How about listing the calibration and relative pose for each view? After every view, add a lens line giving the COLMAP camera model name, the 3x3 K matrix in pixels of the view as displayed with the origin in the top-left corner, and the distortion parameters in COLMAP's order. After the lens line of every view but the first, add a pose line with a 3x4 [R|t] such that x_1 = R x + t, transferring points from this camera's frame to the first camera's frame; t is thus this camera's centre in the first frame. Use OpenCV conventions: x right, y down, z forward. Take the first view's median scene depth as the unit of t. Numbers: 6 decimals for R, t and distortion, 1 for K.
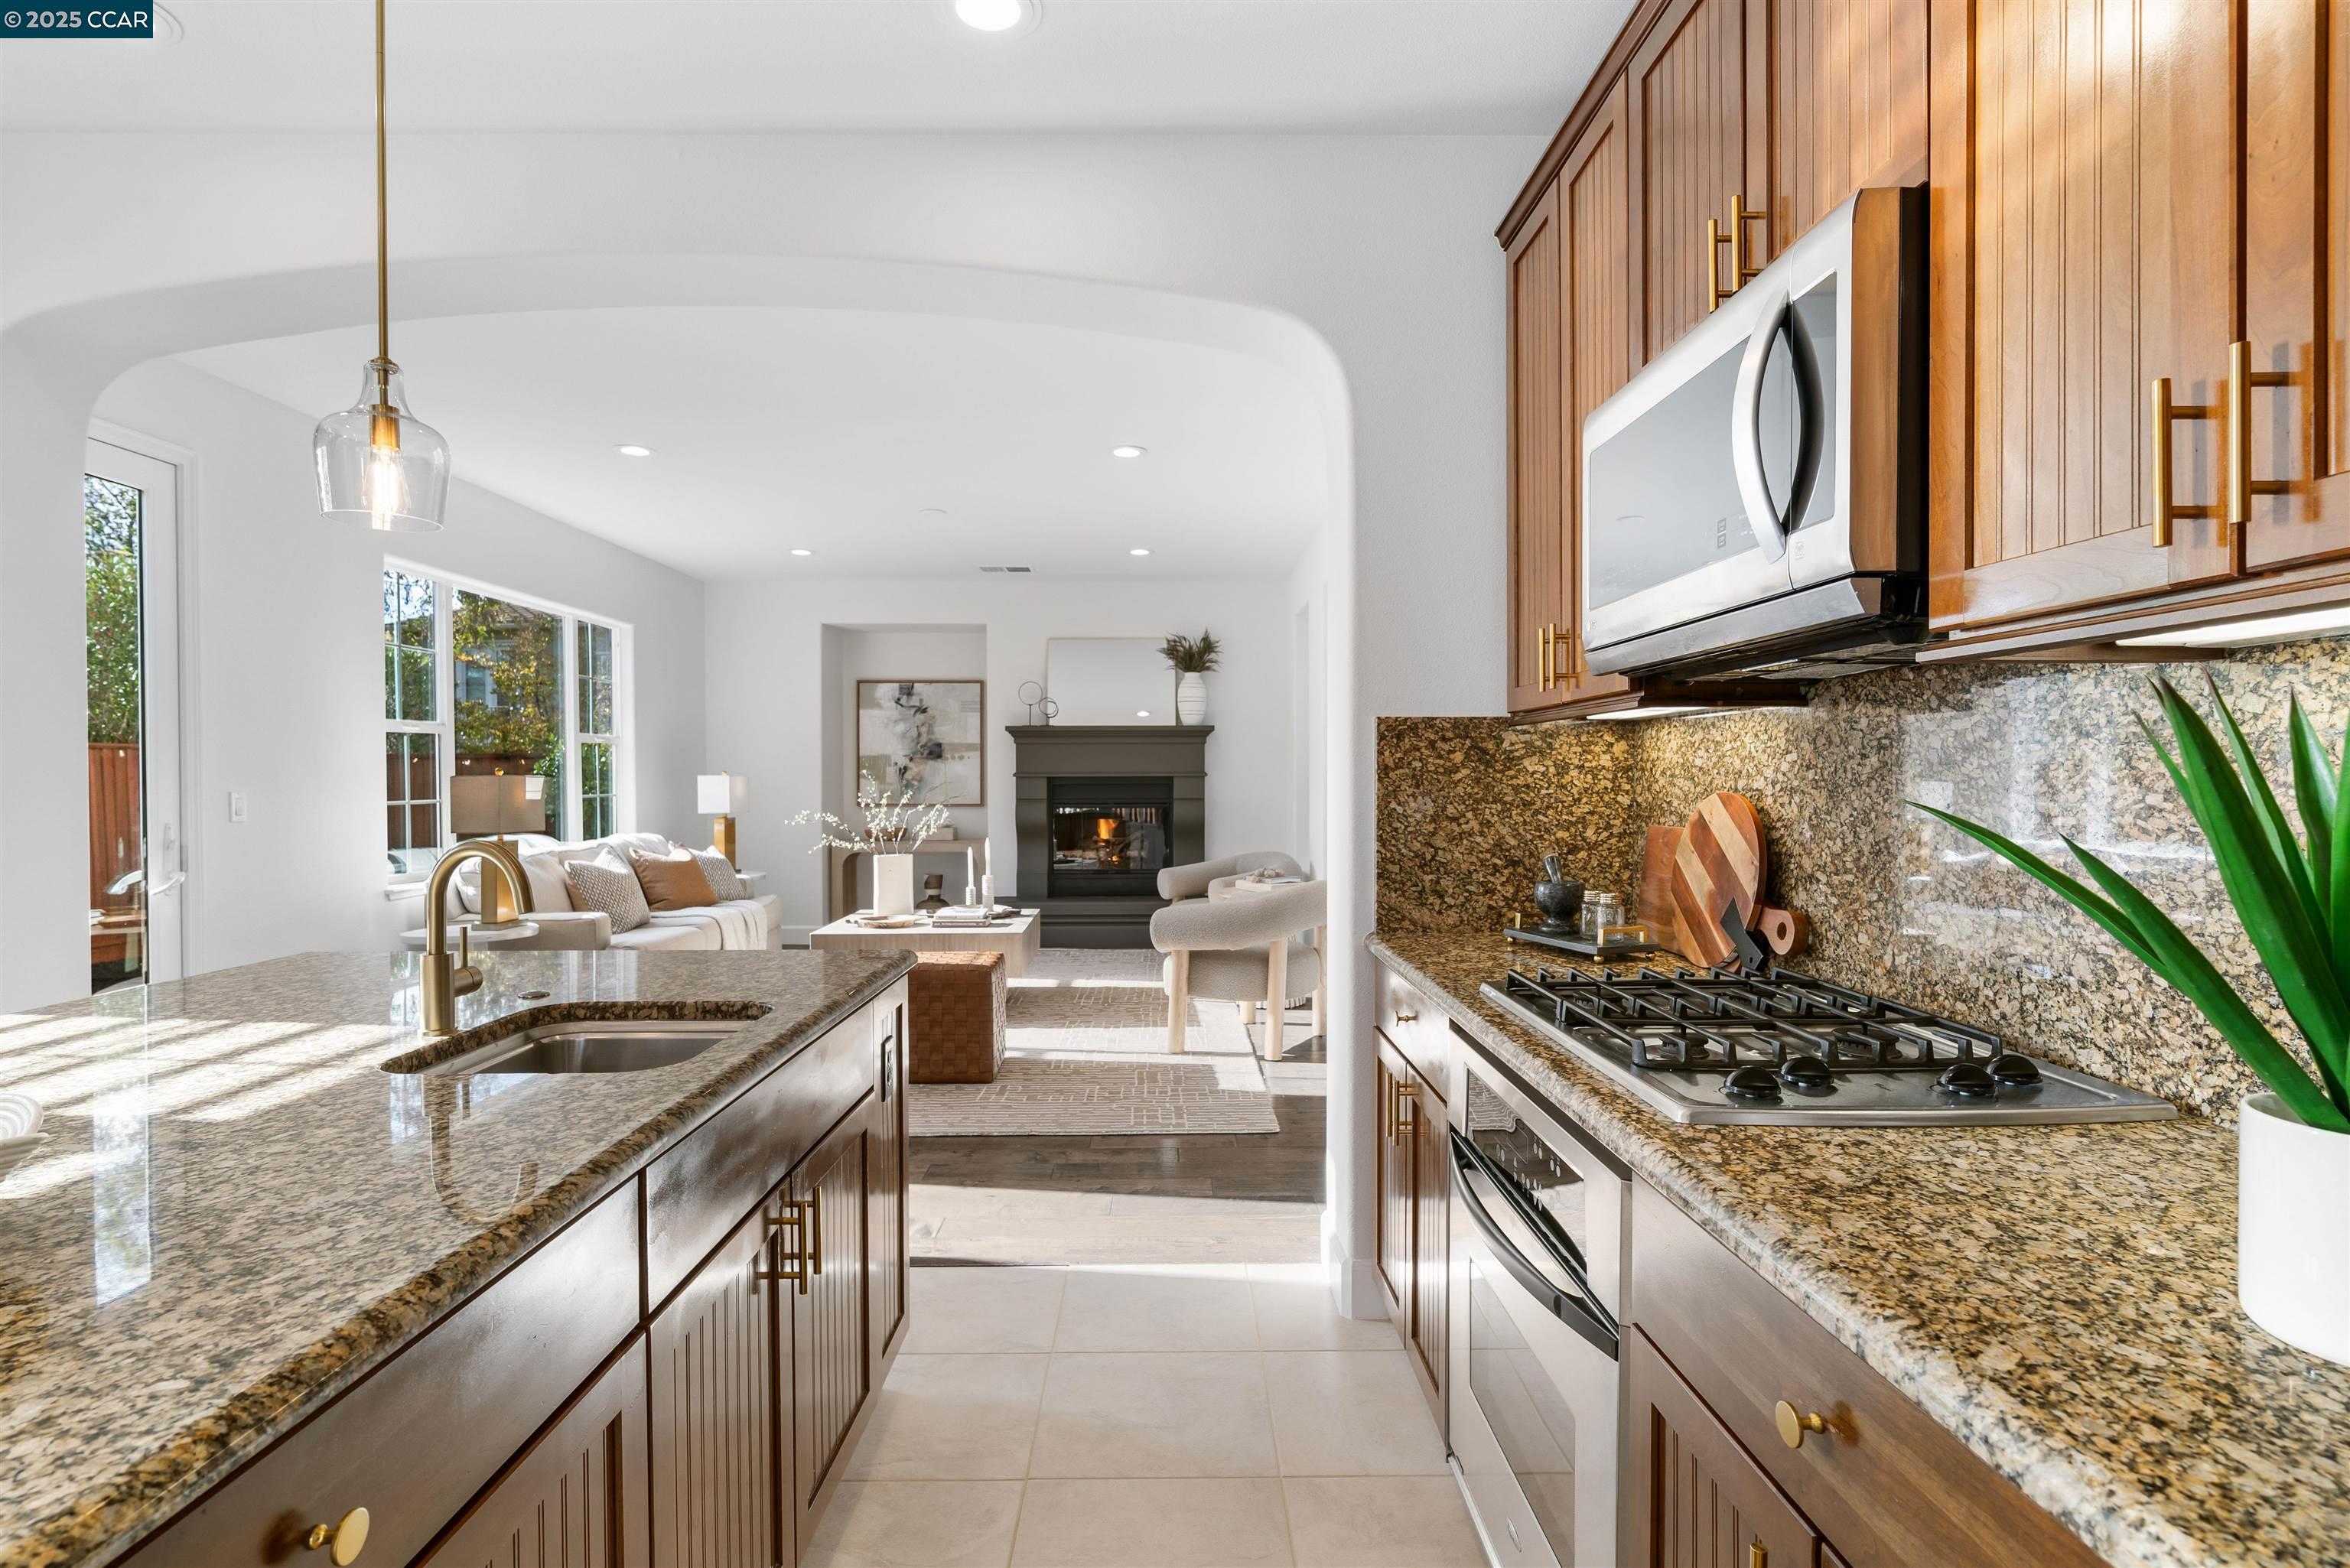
lens RADIAL K [[1171.2, 0, 1178.3], [0, 1171.2, 788.1], [0, 0, 1]] dist [0.015044, 0.000145]
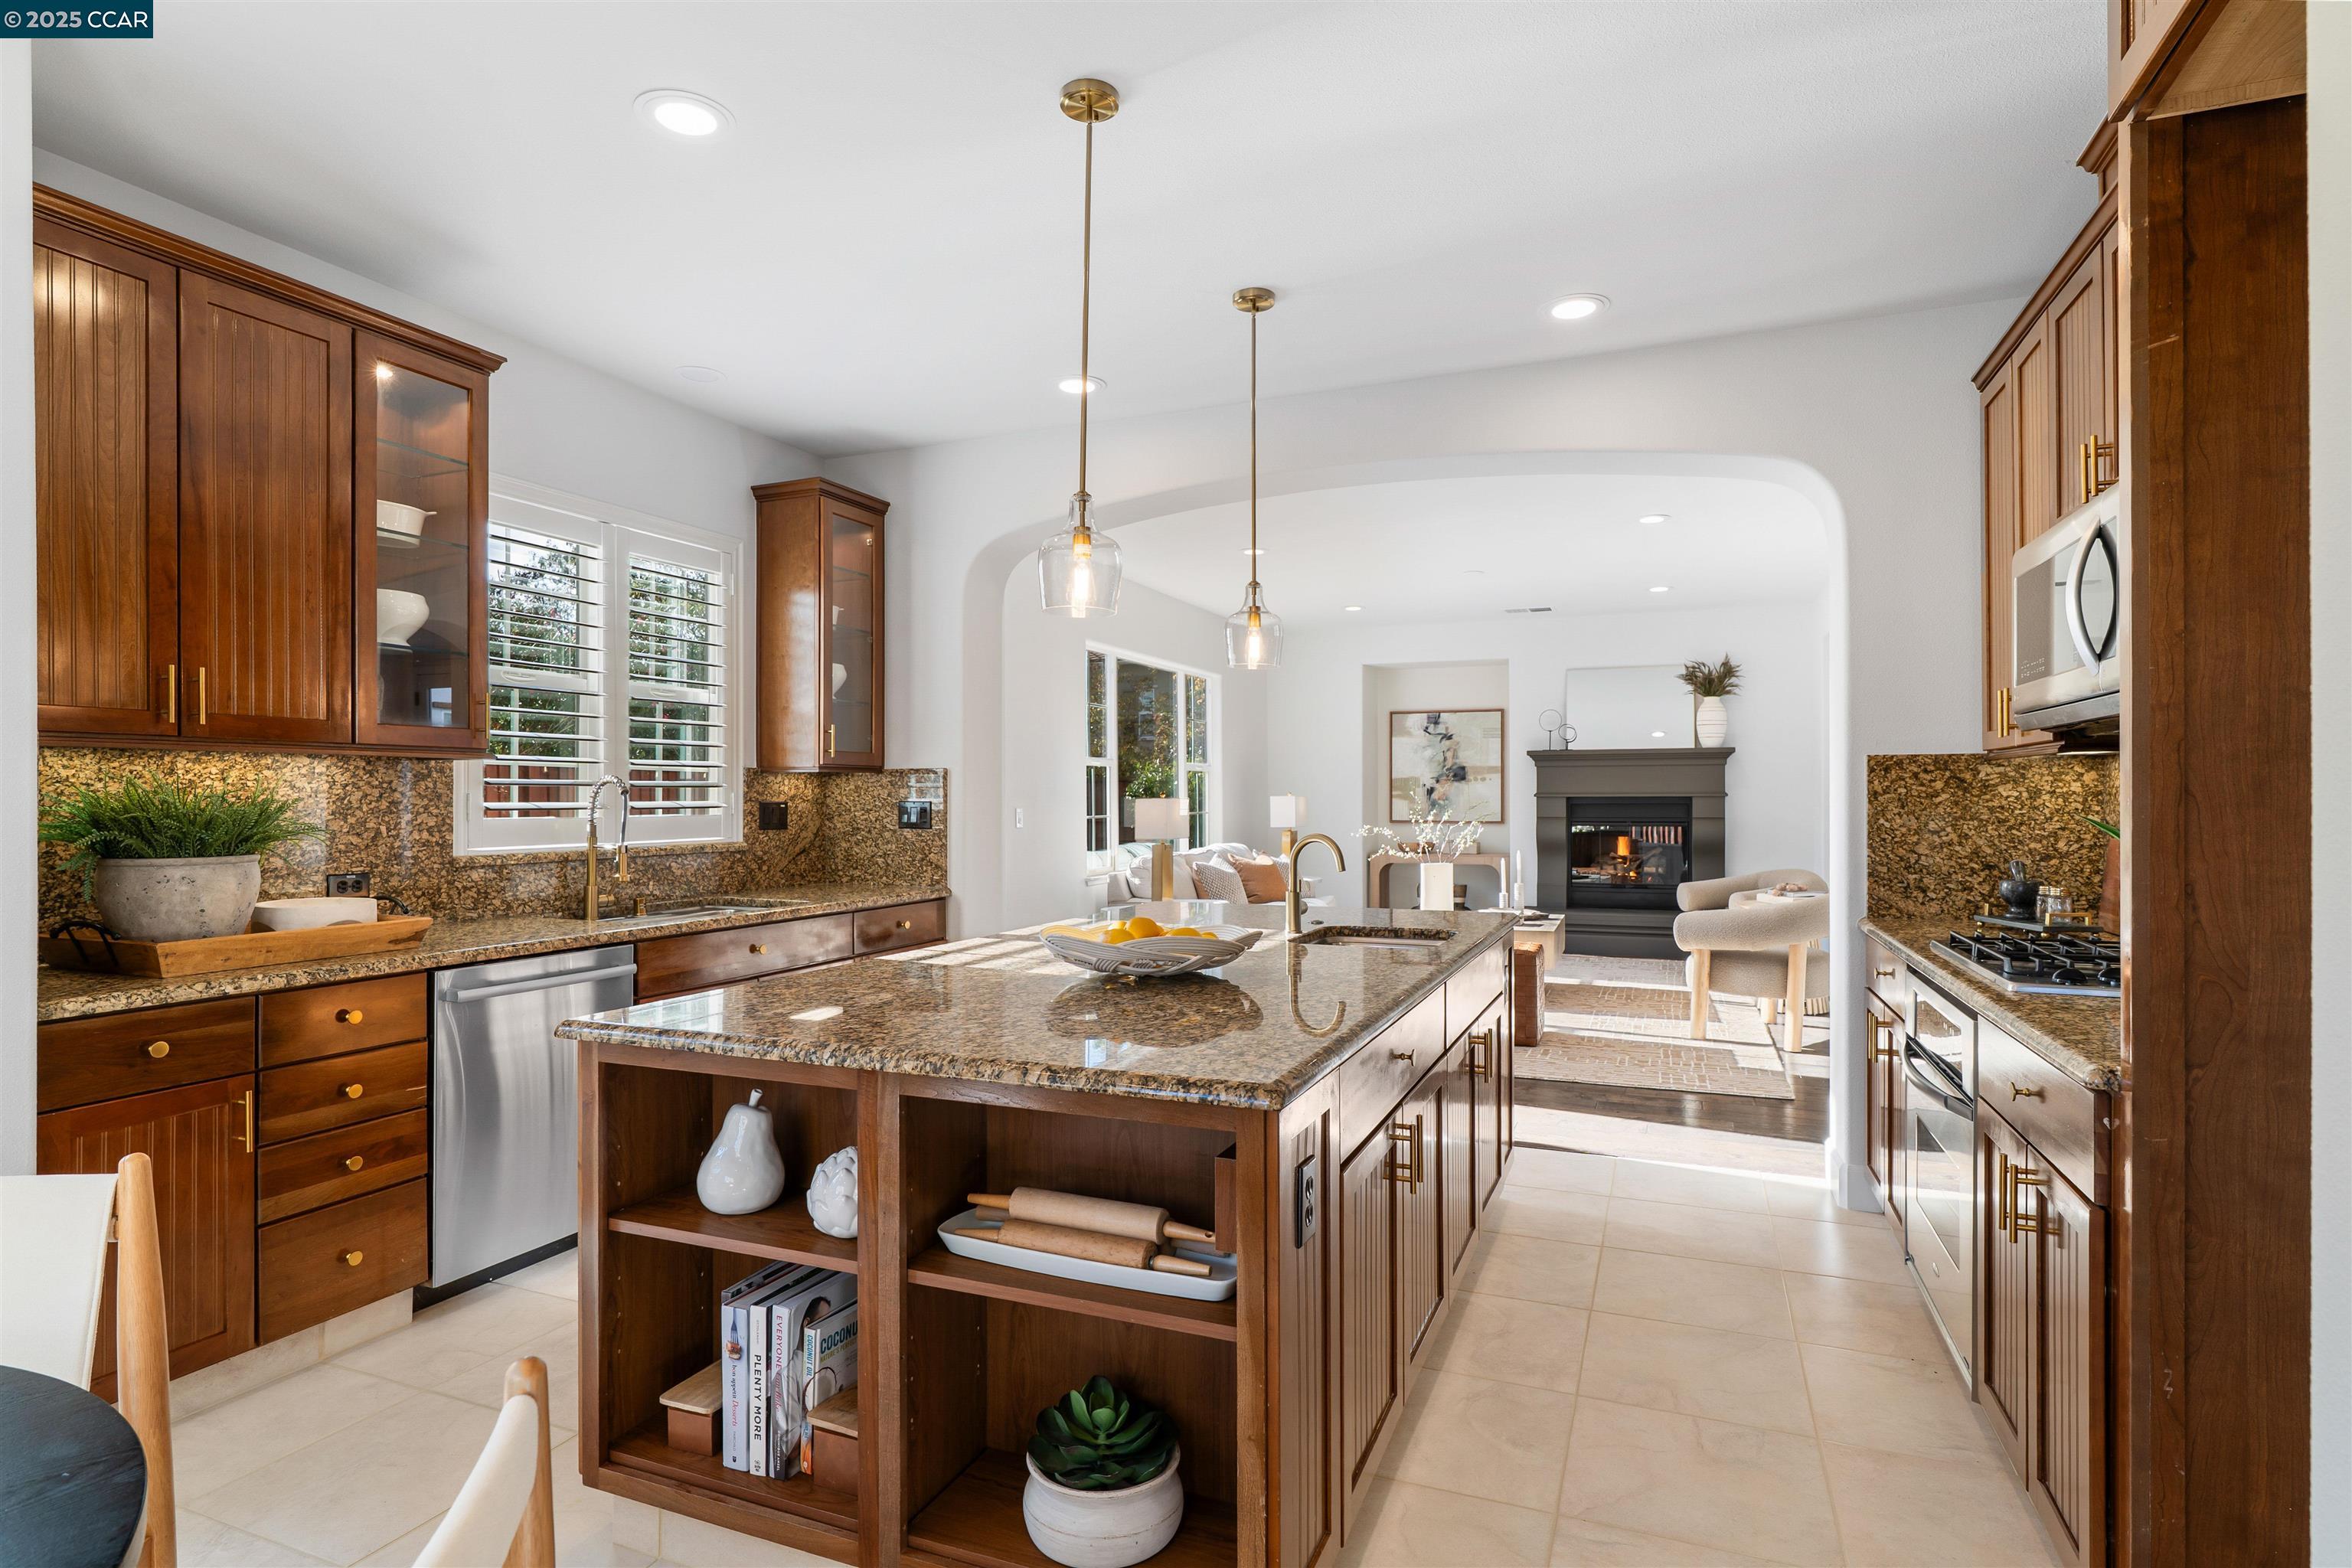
lens RADIAL K [[1214.9, 0, 1184.1], [0, 1214.9, 795.5], [0, 0, 1]] dist [-0.000628, 0.003779]
pose [[0.922576, -0.000415, -0.385816, -0.005786], [-0.003162, 0.999958, -0.008638, -0.000101], [0.385803, 0.009189, 0.922536, -0.232826]]
